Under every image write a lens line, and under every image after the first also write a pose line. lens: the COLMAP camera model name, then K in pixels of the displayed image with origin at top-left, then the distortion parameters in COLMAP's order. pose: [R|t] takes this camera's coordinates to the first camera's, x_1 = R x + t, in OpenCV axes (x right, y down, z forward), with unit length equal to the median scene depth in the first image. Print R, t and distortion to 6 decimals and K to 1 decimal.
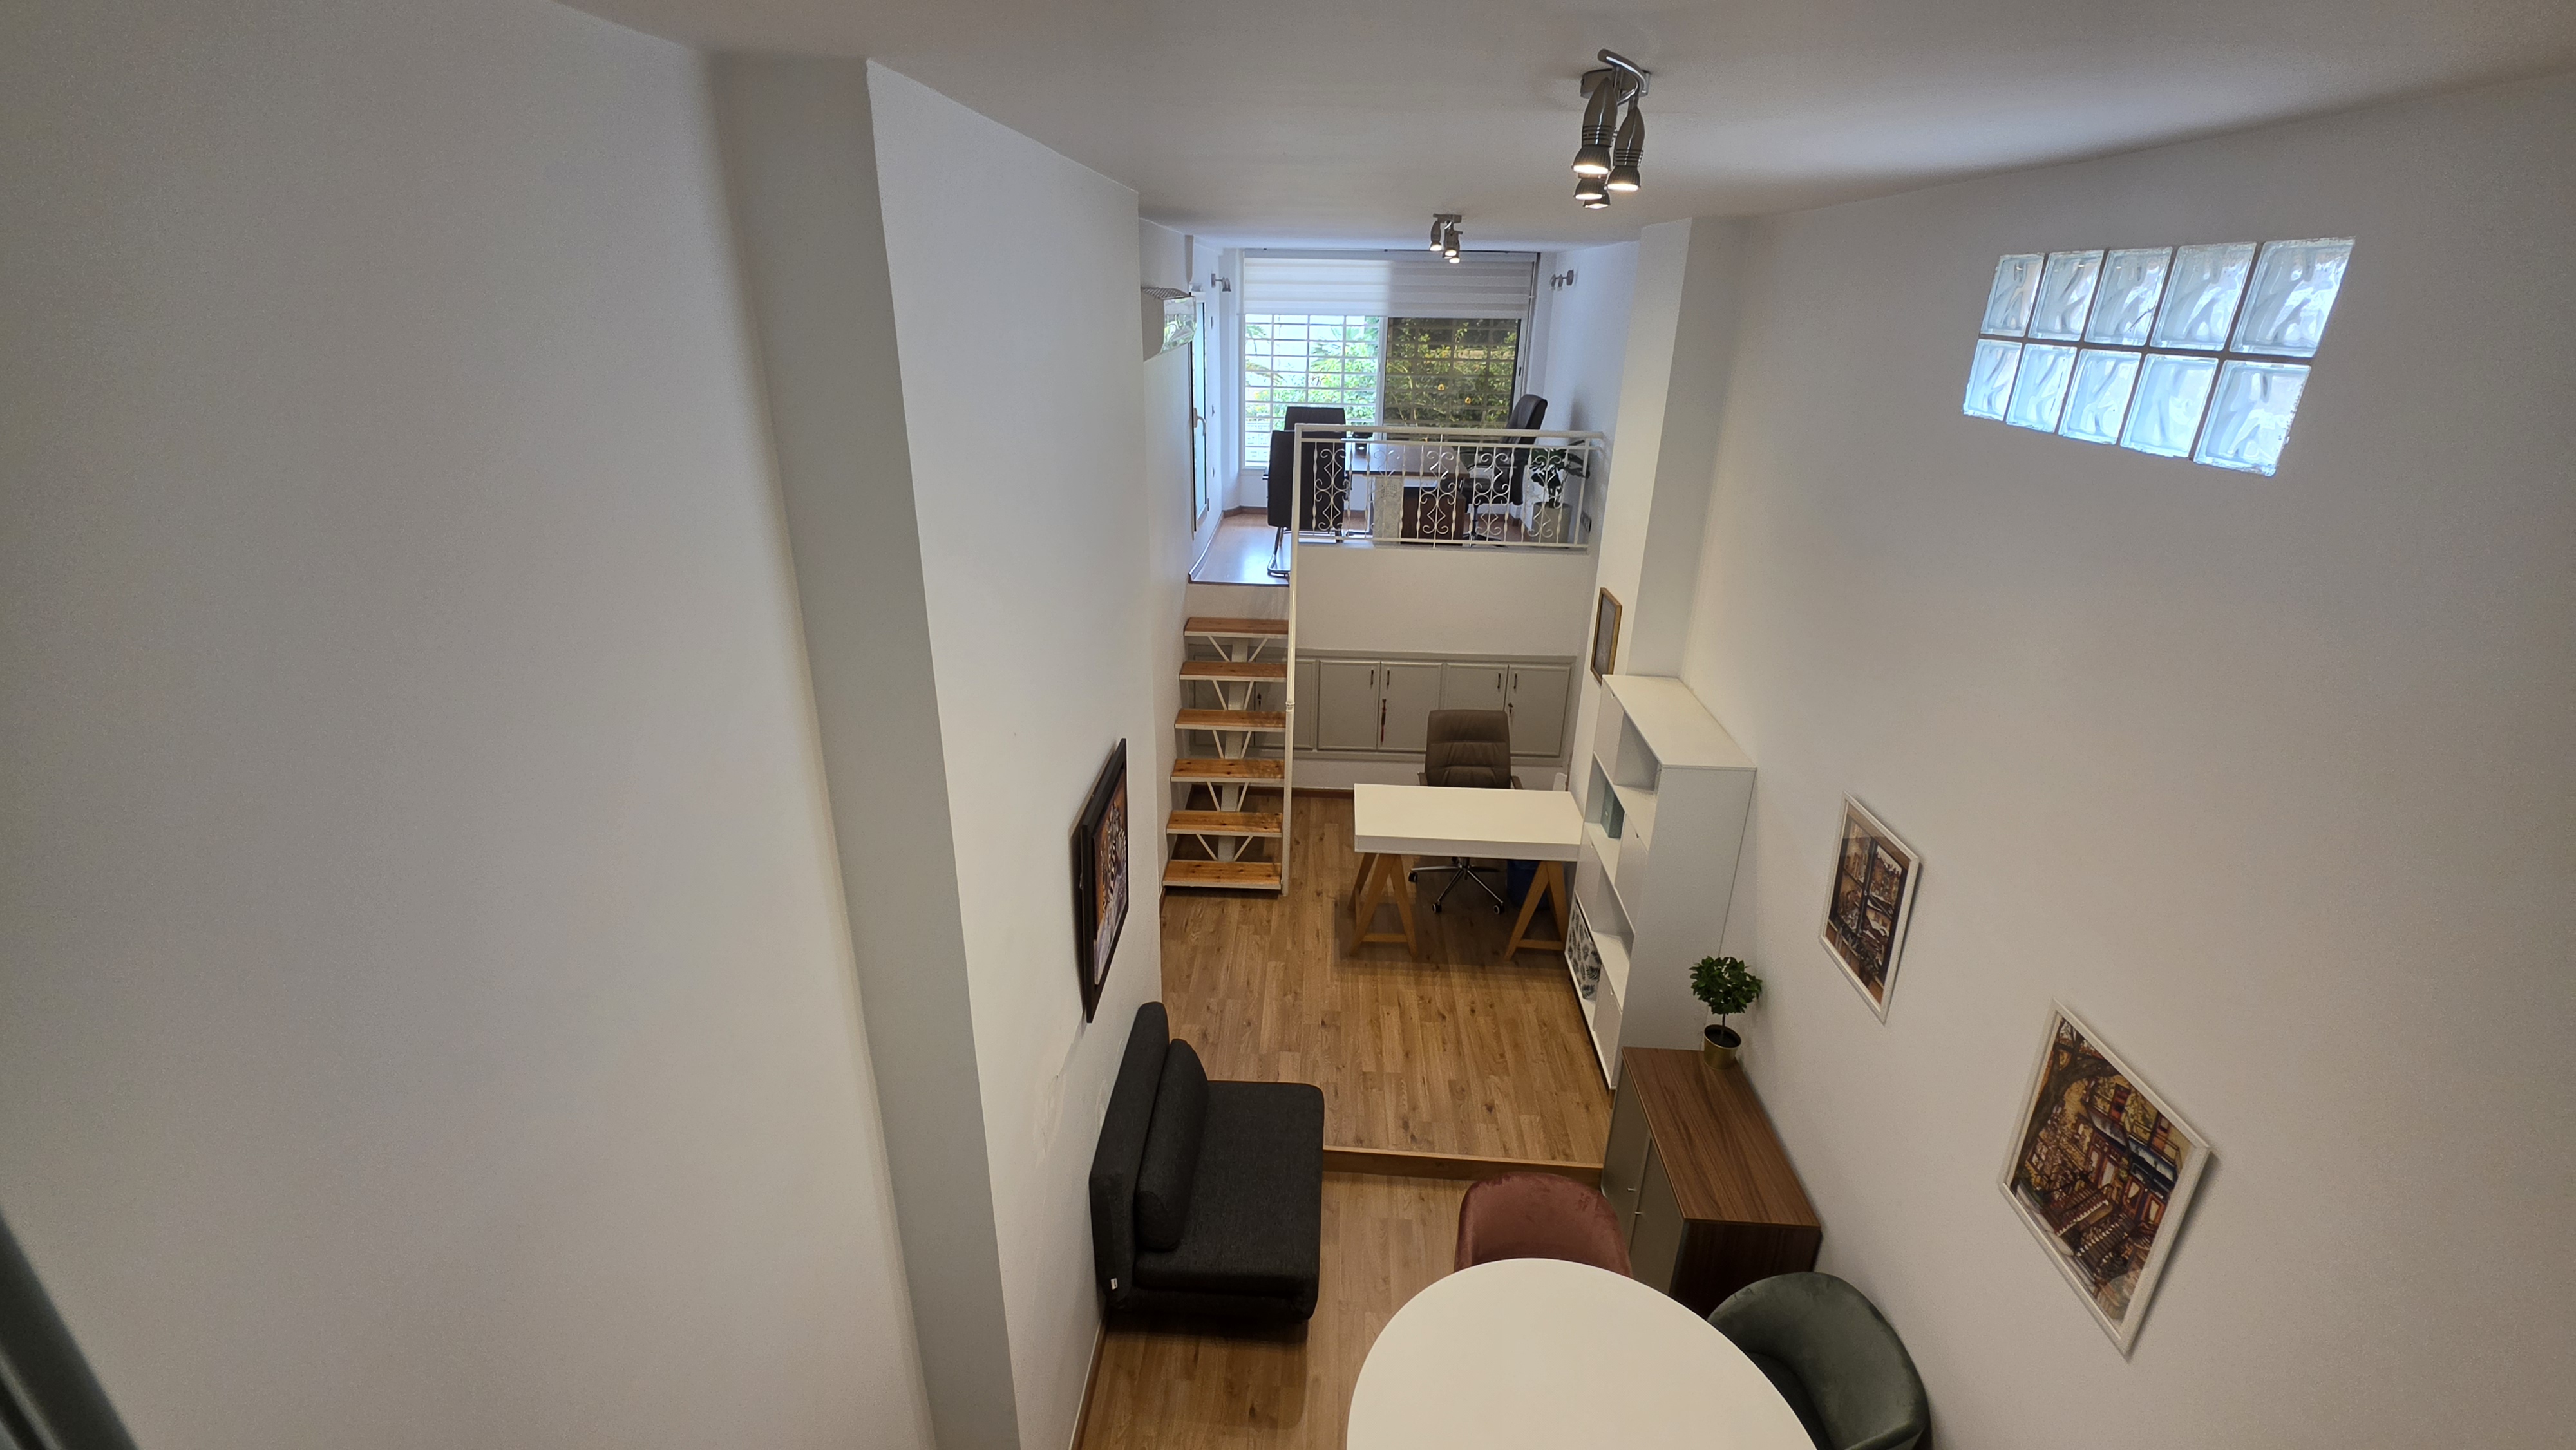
lens RADIAL K [[1036.3, 0, 1278.5], [0, 1036.3, 698.7], [0, 0, 1]] dist [0.000234, -0.000206]
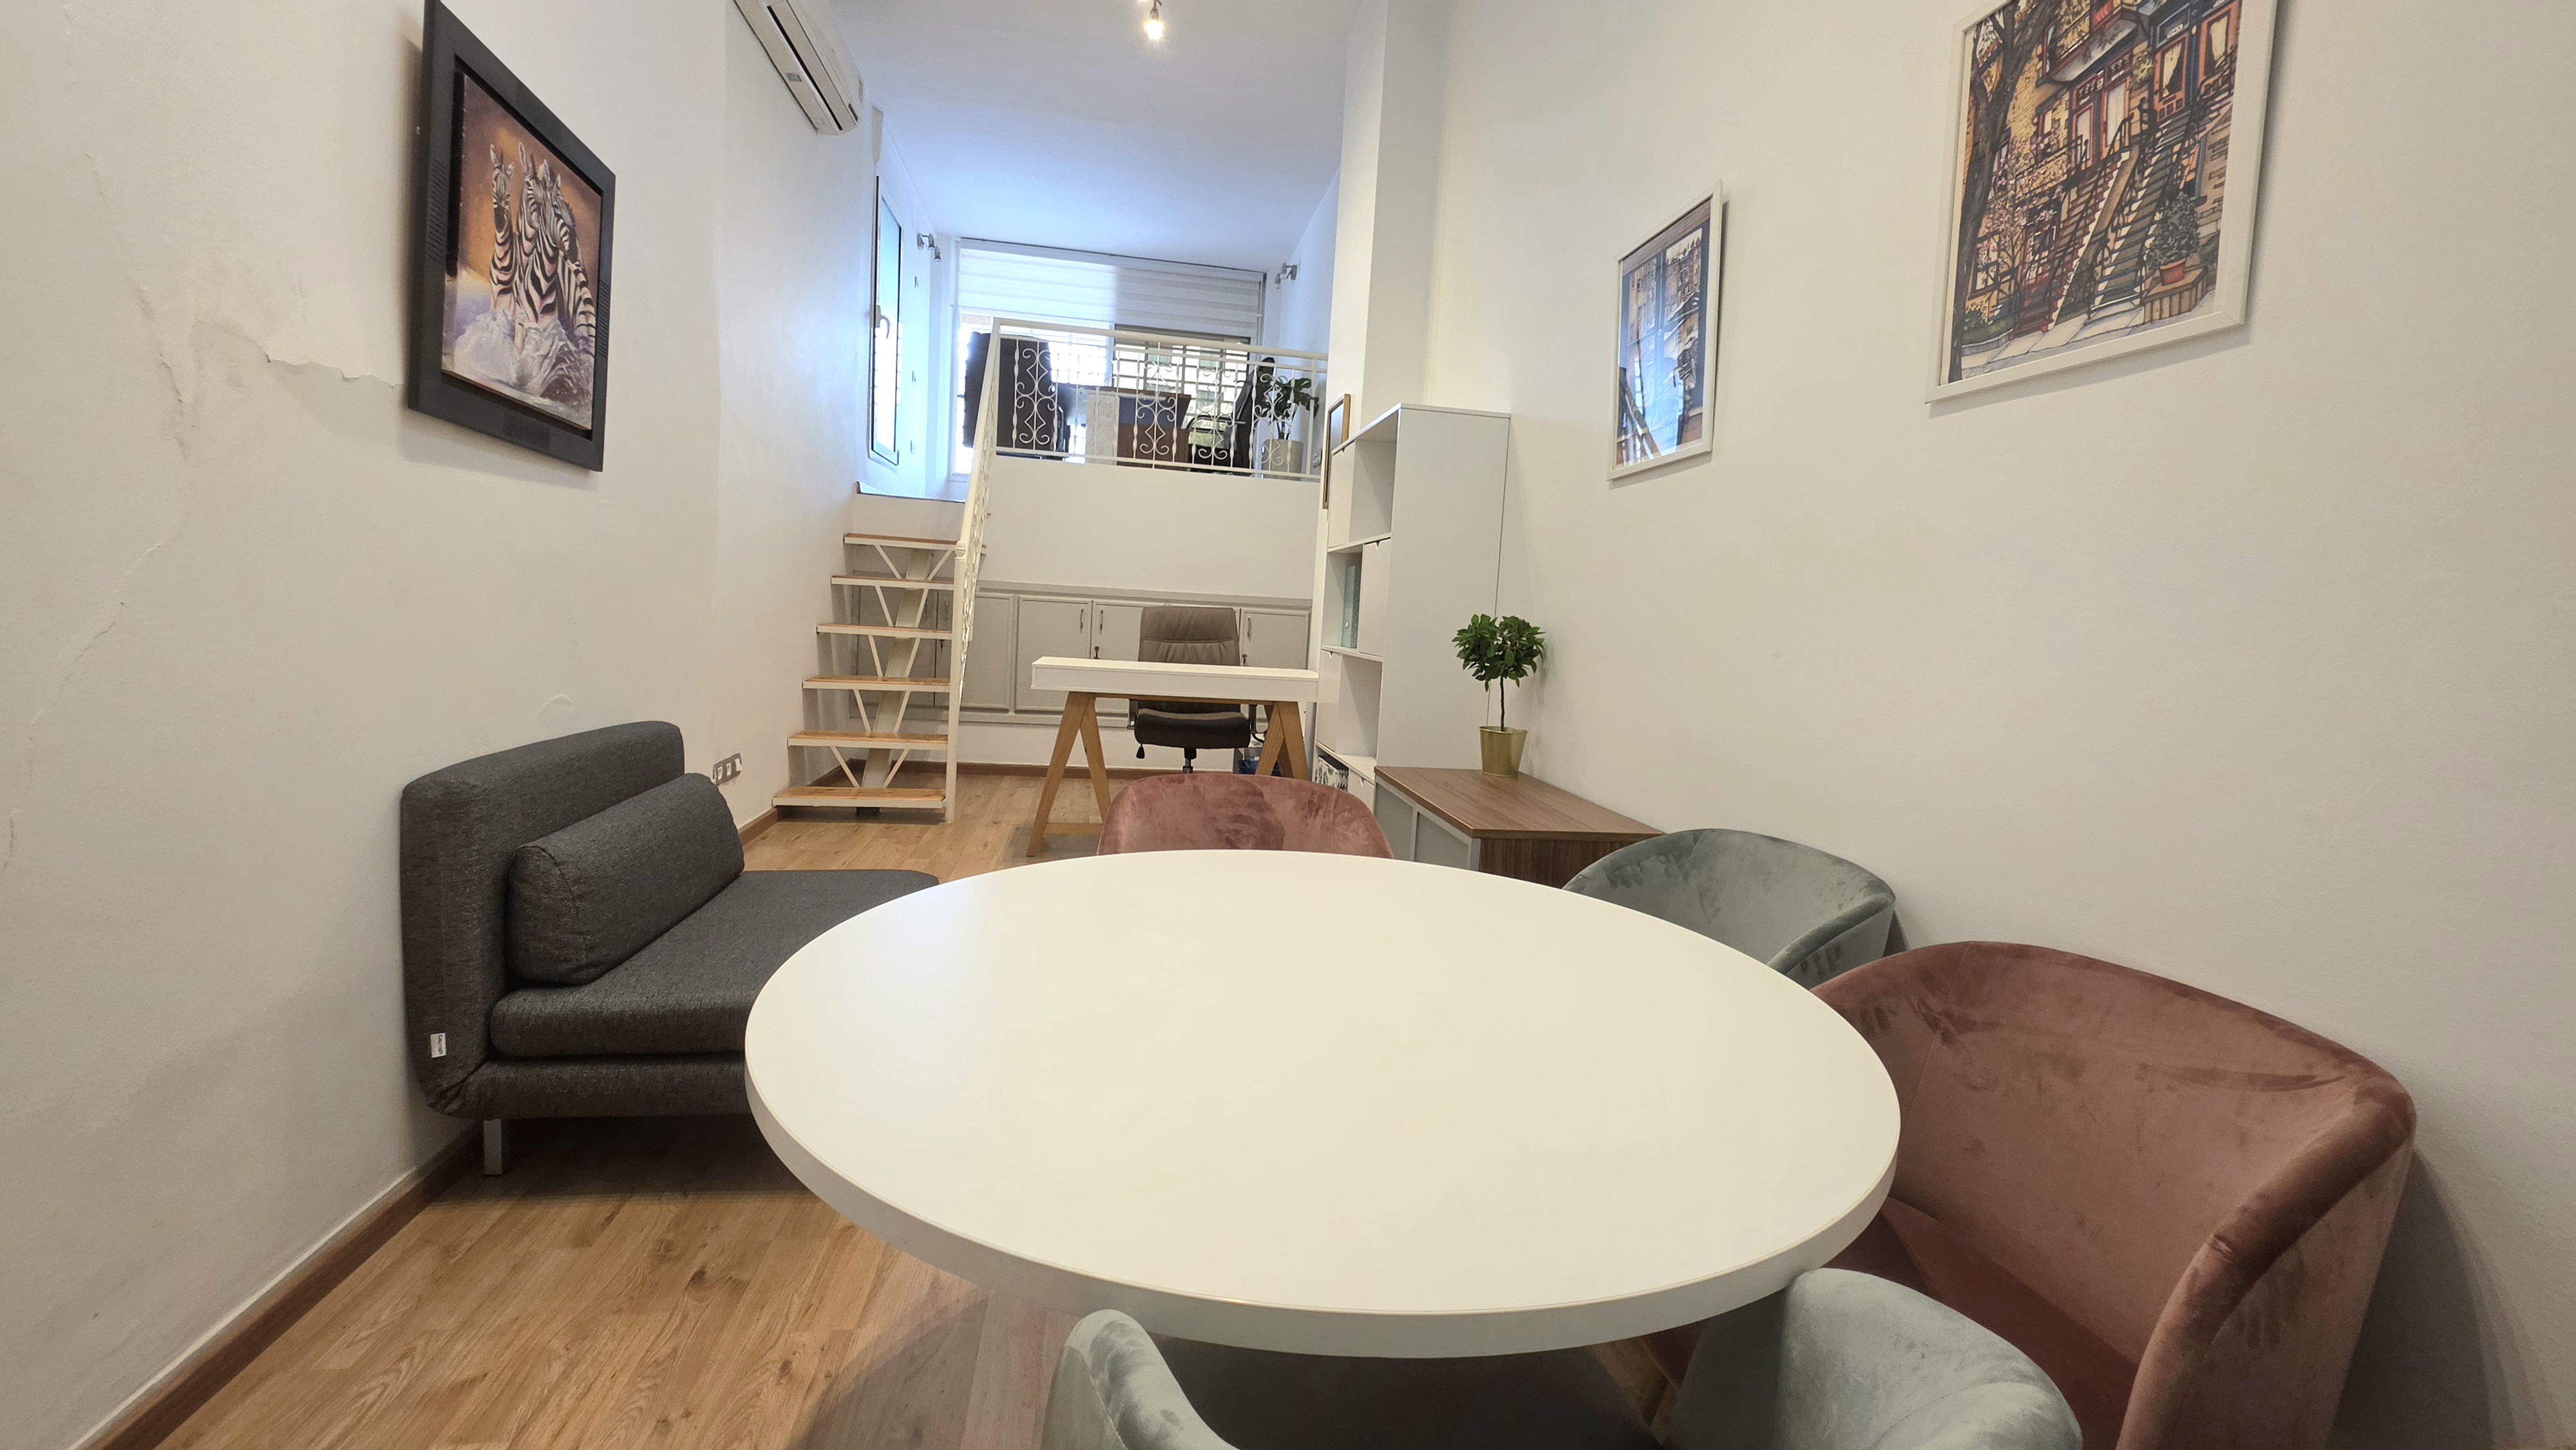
lens RADIAL K [[1036.3, 0, 1278.5], [0, 1036.3, 698.7], [0, 0, 1]] dist [0.000234, -0.000206]
pose [[0.976349, 0.022494, 0.215028, 0.070251], [0.038481, 0.960613, -0.275212, 0.297924], [-0.212749, 0.276977, 0.937028, 0.207420]]
